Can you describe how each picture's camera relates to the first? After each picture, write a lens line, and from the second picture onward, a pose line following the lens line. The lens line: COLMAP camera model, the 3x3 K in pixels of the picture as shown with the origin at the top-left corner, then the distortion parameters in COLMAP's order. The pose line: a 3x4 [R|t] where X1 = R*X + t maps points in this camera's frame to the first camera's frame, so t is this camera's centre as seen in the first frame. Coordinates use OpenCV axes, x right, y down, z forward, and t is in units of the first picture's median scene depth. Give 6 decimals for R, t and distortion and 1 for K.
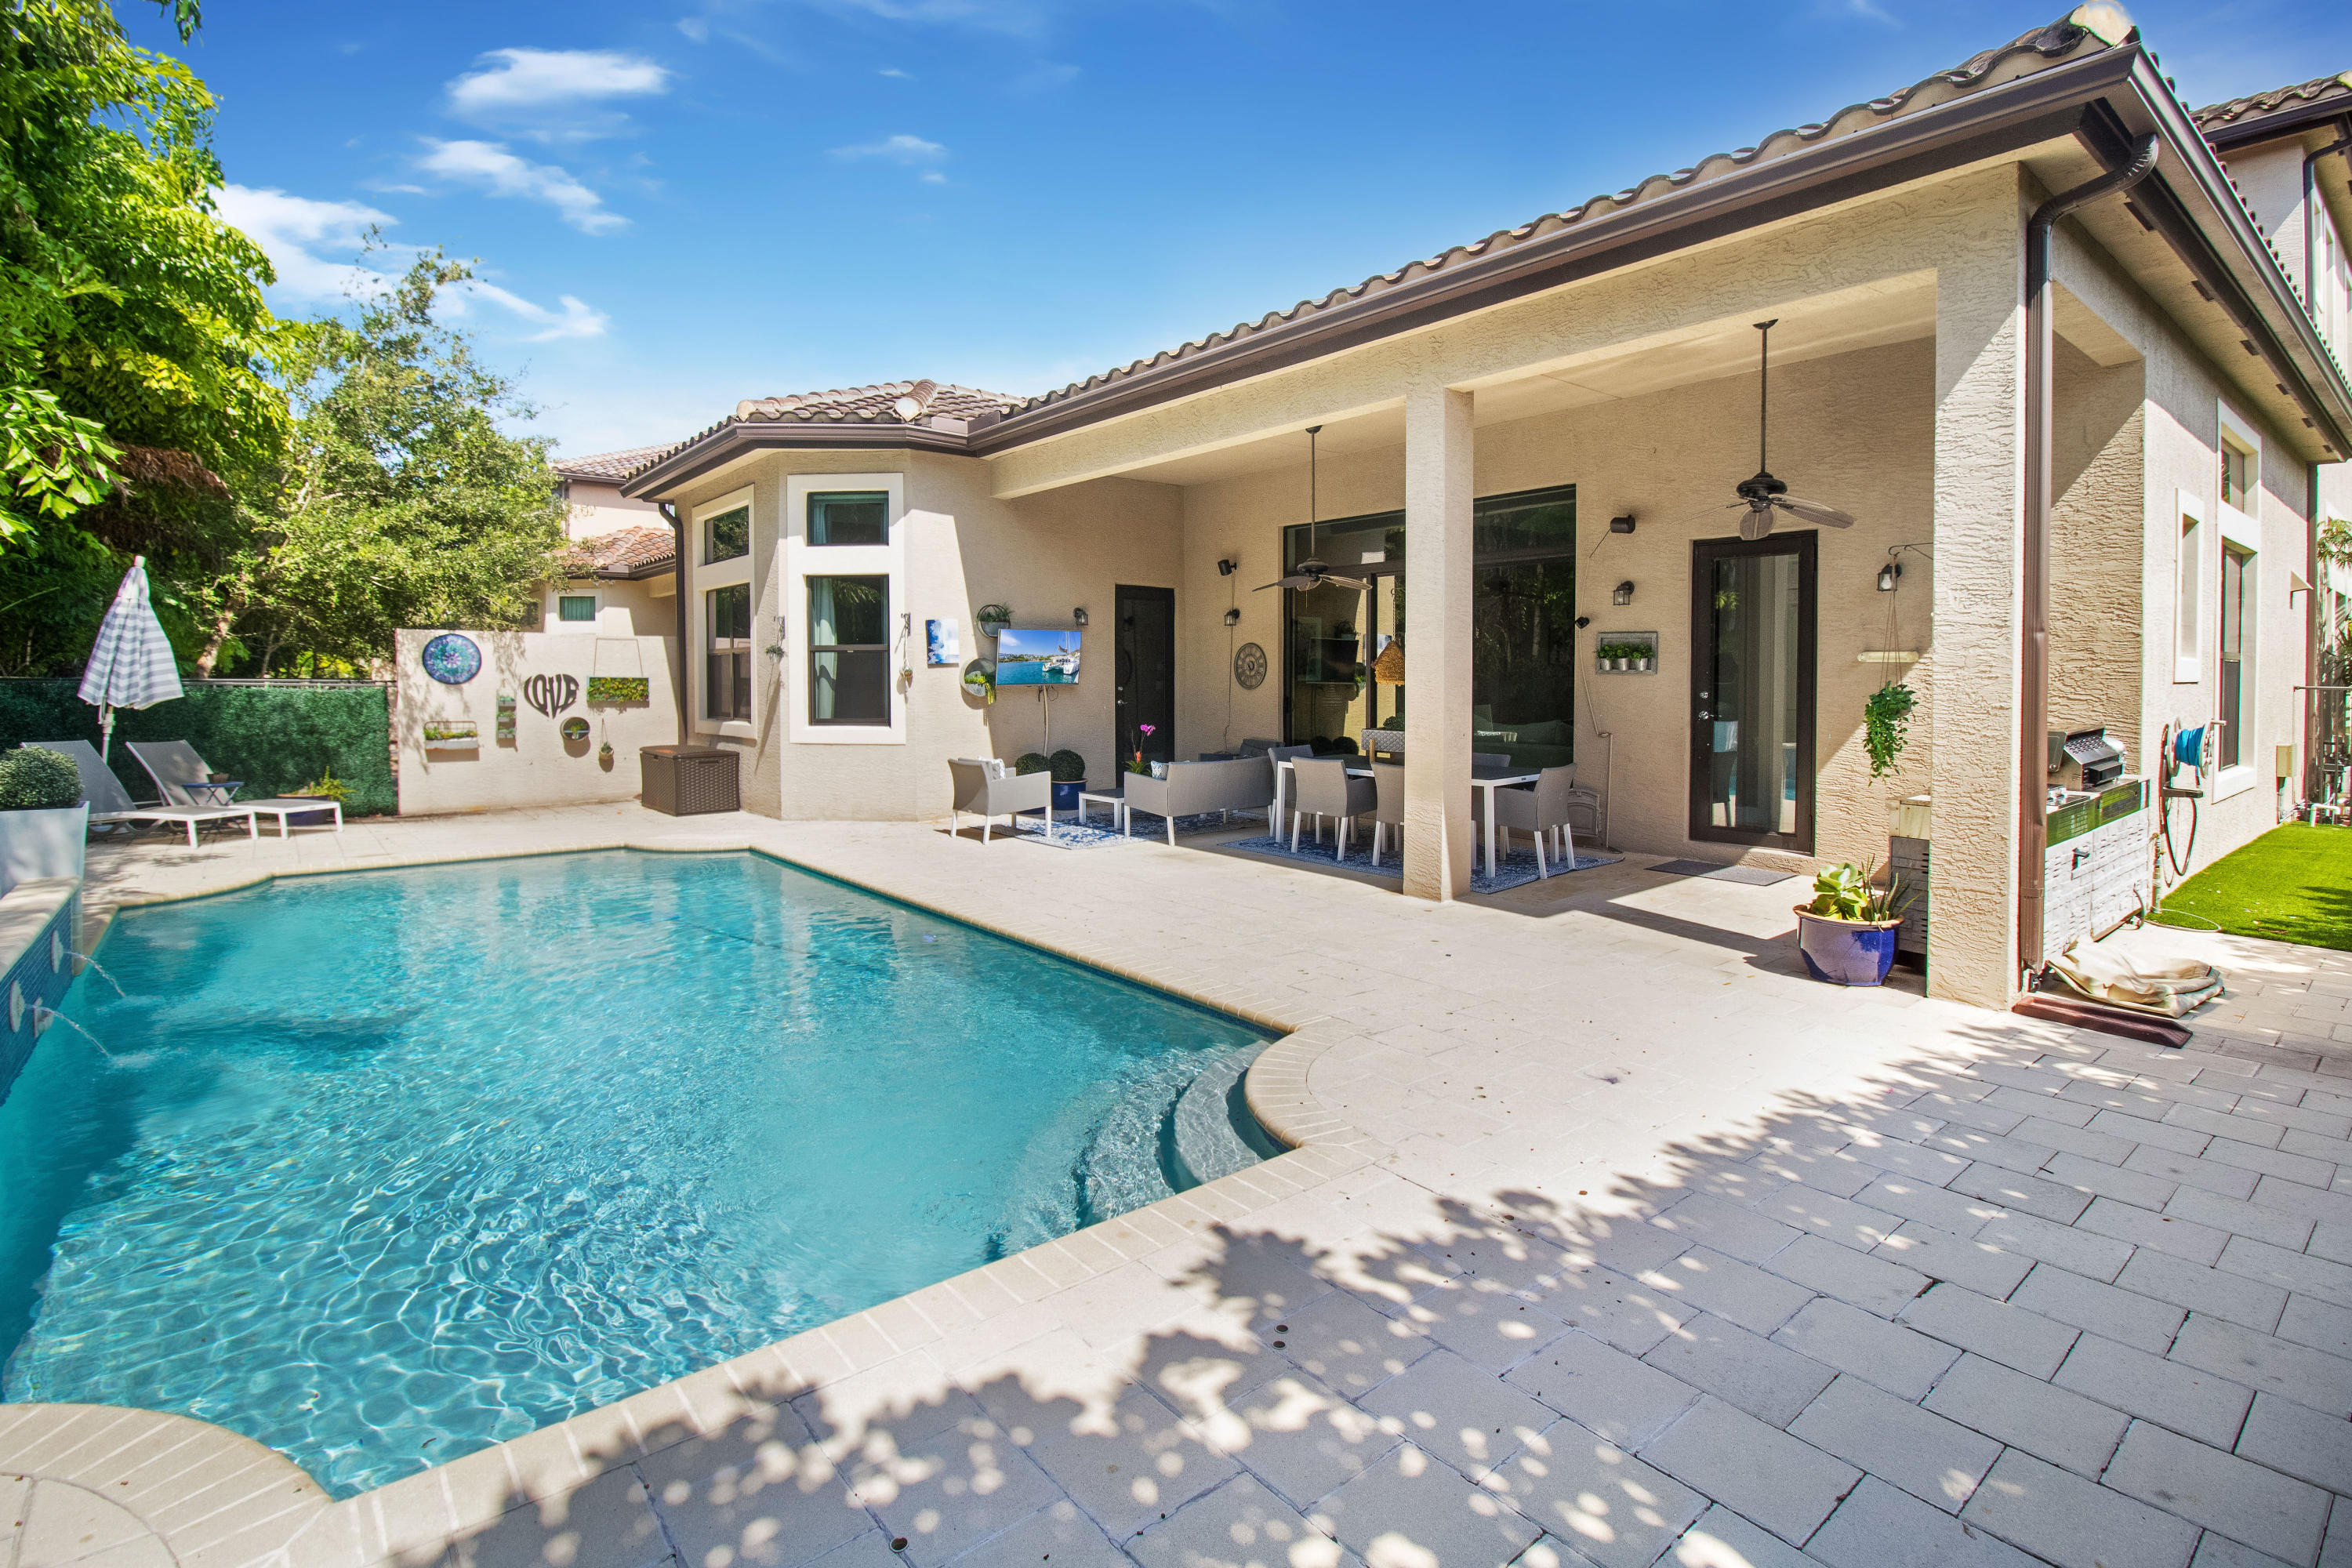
lens RADIAL K [[1123.6, 0, 1176.0], [0, 1123.6, 784.0], [0, 0, 1]] dist [-0.003954, -0.000555]
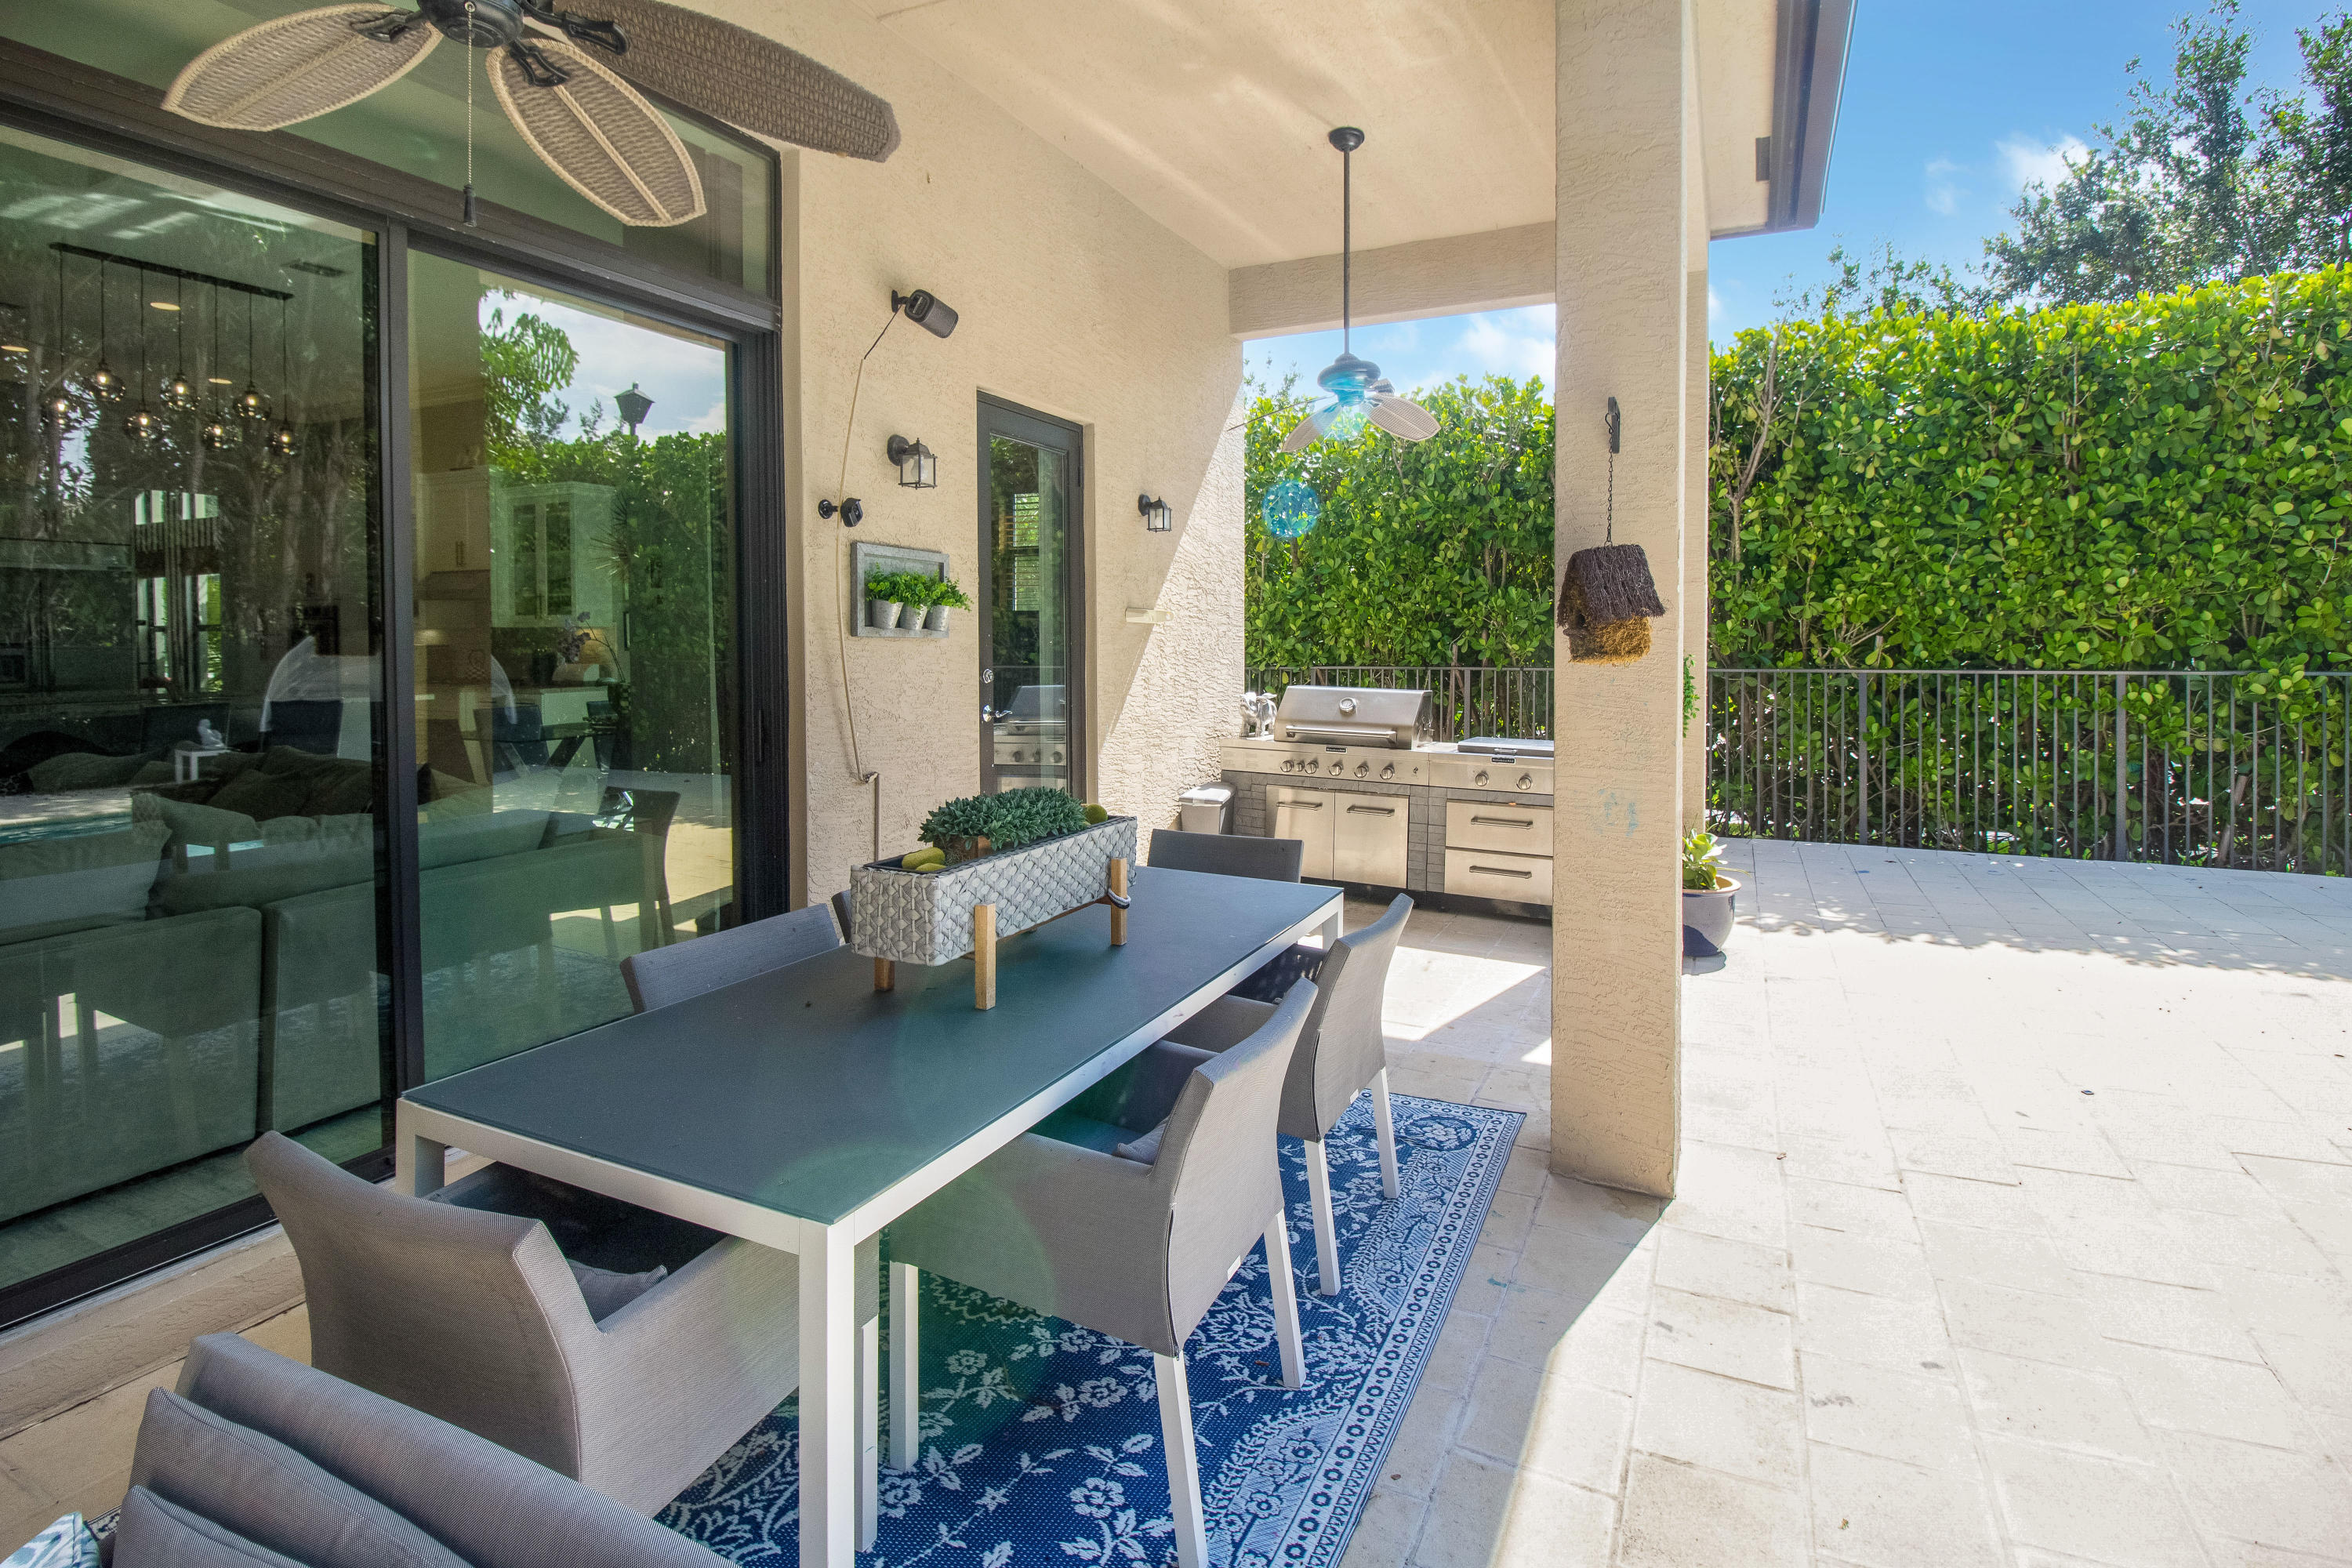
lens RADIAL K [[1123.6, 0, 1176.0], [0, 1123.6, 784.0], [0, 0, 1]] dist [-0.003954, -0.000555]
pose [[-0.406294, -0.116902, 0.906234, -0.086913], [0.087252, 0.982287, 0.165830, -0.083155], [-0.909567, 0.146446, -0.388897, 0.871628]]
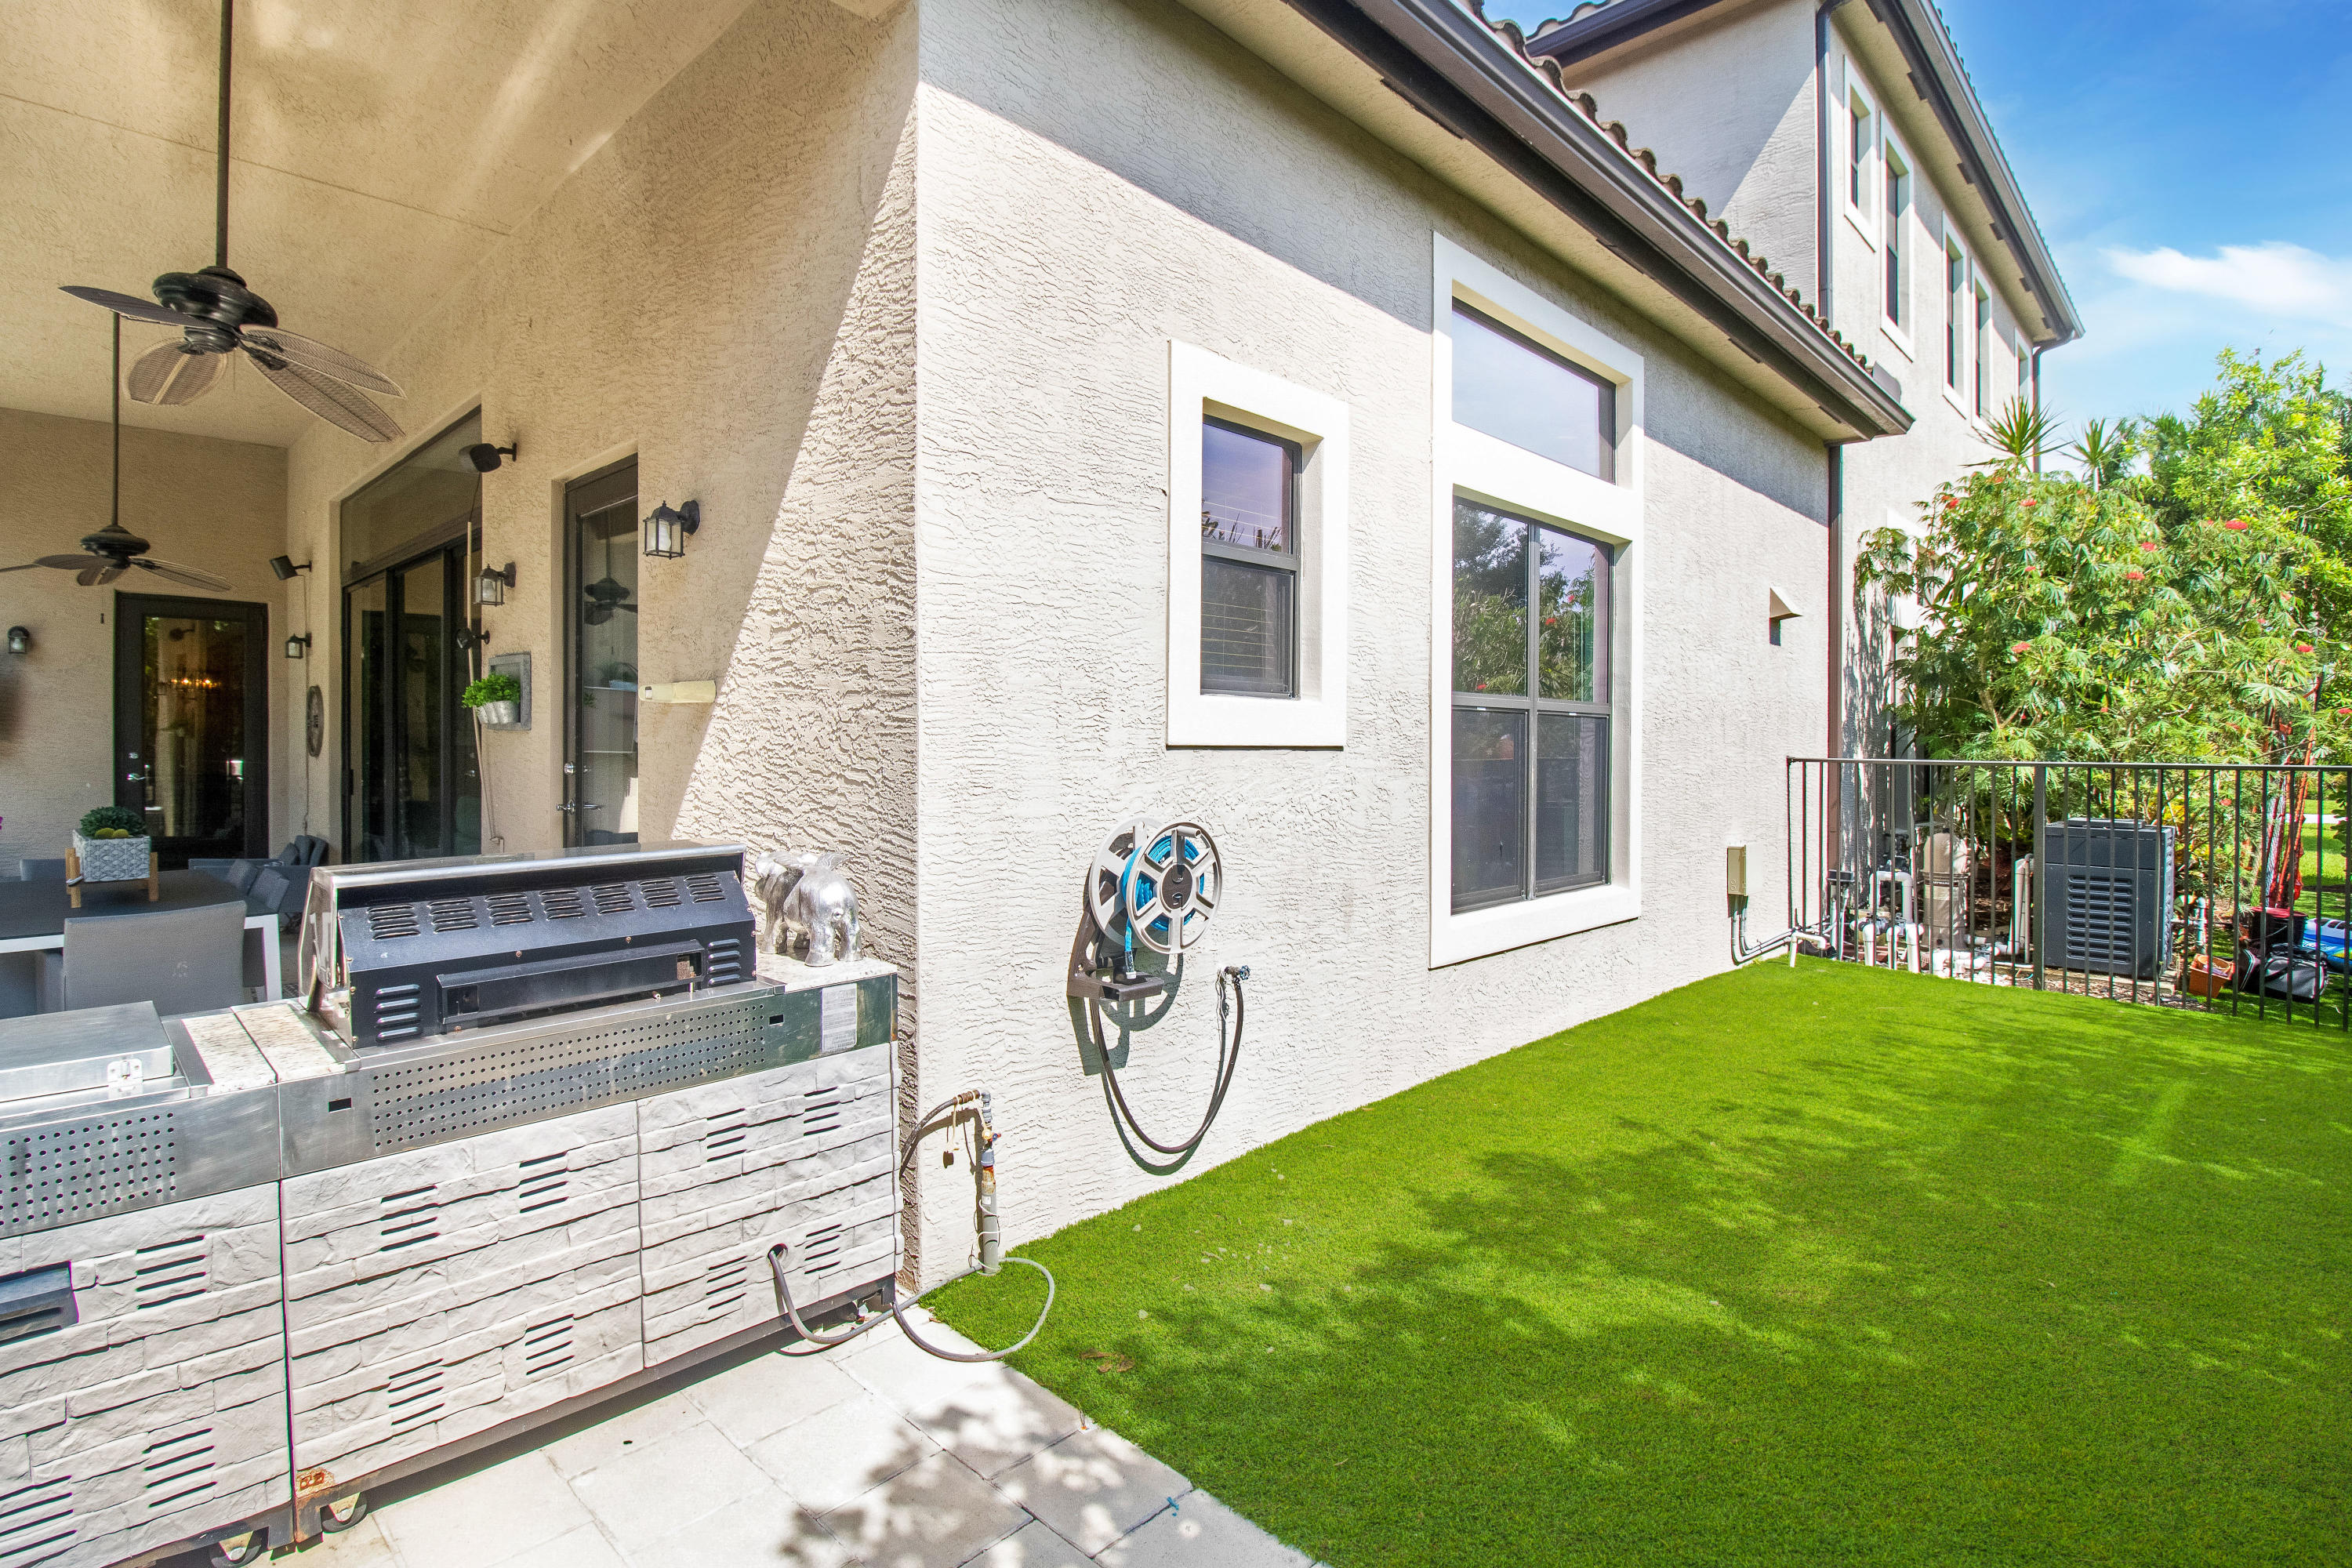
lens RADIAL K [[1123.6, 0, 1176.0], [0, 1123.6, 784.0], [0, 0, 1]] dist [-0.003954, -0.000555]
pose [[0.993802, -0.002677, 0.111129, 0.529162], [0.007824, 0.998915, -0.045905, -0.038608], [-0.110885, 0.046490, 0.992745, 0.345903]]
